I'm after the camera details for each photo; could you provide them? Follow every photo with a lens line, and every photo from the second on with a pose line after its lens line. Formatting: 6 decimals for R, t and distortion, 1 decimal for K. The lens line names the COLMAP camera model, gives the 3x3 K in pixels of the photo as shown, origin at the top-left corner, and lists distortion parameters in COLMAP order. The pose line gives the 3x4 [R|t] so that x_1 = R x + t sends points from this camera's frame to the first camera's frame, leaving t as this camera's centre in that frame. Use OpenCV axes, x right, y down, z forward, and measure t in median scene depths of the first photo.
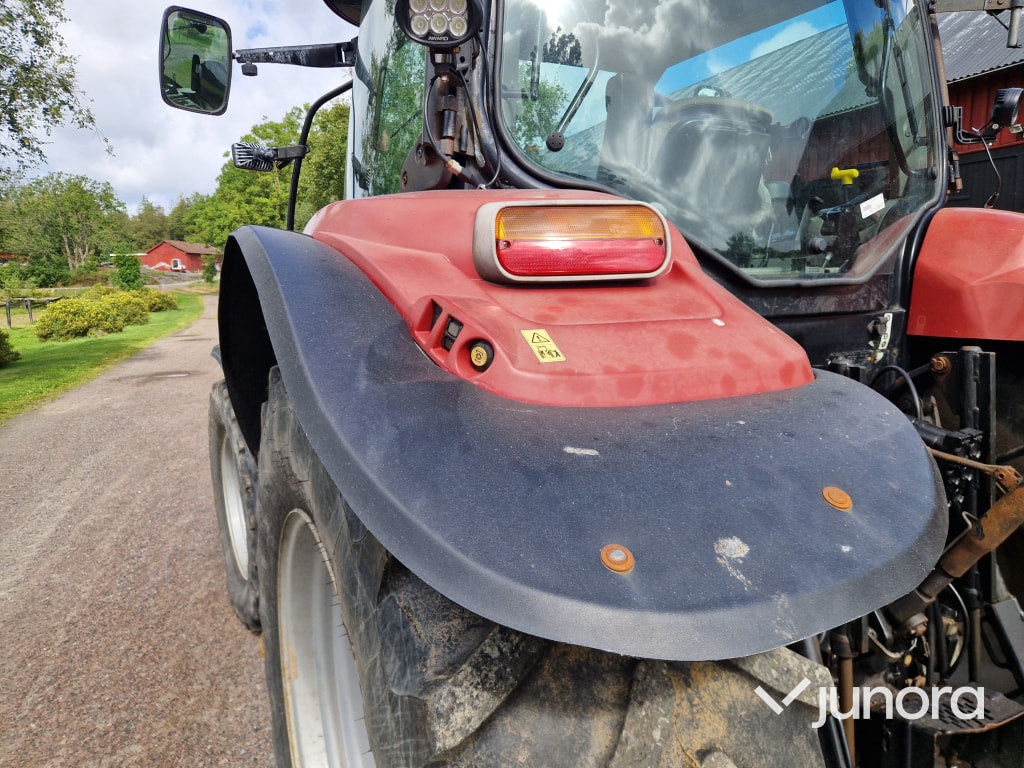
lens RADIAL K [[684.4, 0, 511.0], [0, 684.4, 379.1], [0, 0, 1]] dist [0.074211, -0.067348]
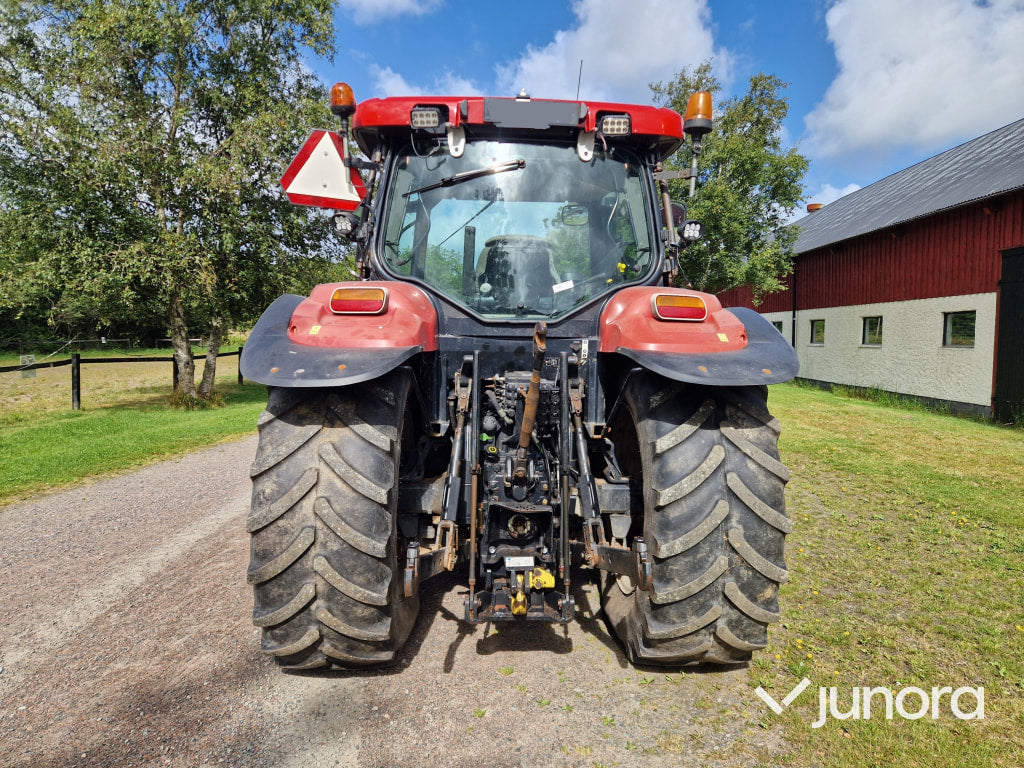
lens RADIAL K [[687.5, 0, 516.7], [0, 687.5, 387.3], [0, 0, 1]] dist [0.096636, -0.082724]
pose [[0.906562, 0.068165, -0.416533, 1.612531], [-0.094798, 0.994543, -0.043568, 0.193010], [0.411290, 0.078983, 0.908076, -1.141157]]
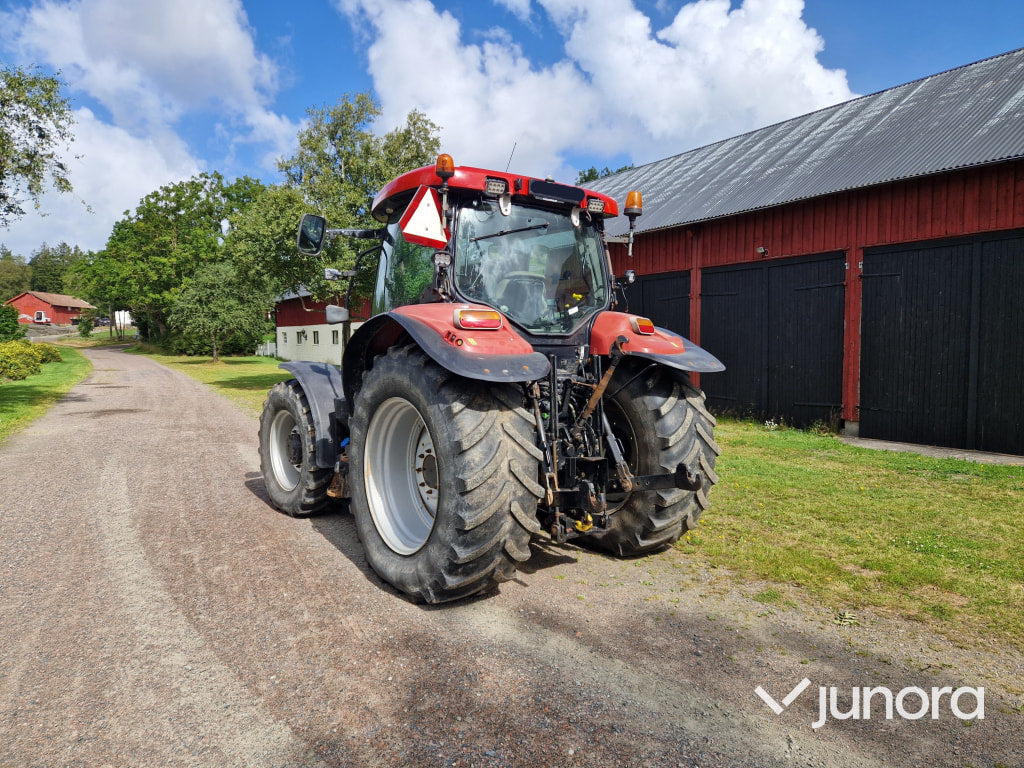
lens RADIAL K [[684.4, 0, 511.0], [0, 684.4, 379.1], [0, 0, 1]] dist [0.074211, -0.067348]
pose [[0.986076, 0.022104, 0.164821, -0.301154], [-0.006414, 0.995445, -0.095122, 0.427338], [-0.166173, 0.092740, 0.981726, -2.375063]]
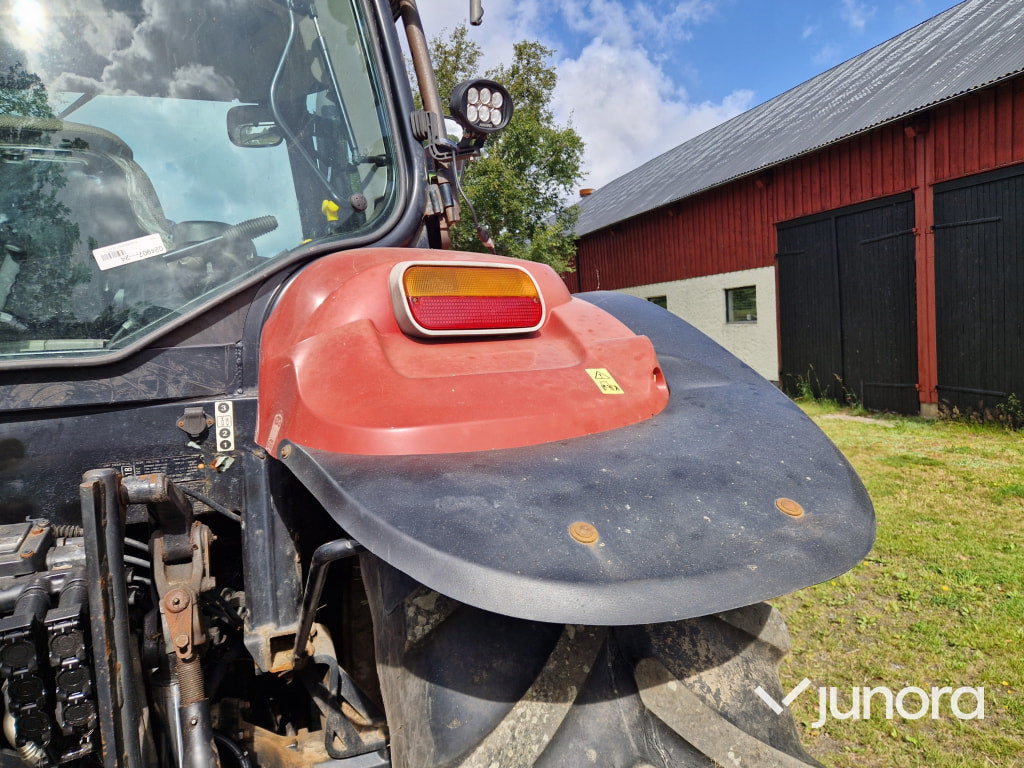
lens RADIAL K [[670.8, 0, 508.9], [0, 670.8, 362.8], [0, 0, 1]] dist [0.077311, -0.056884]
pose [[0.989217, -0.015920, -0.145587, 1.256699], [0.004842, 0.997086, -0.076133, -0.108633], [0.146374, 0.074607, 0.986412, 0.499431]]
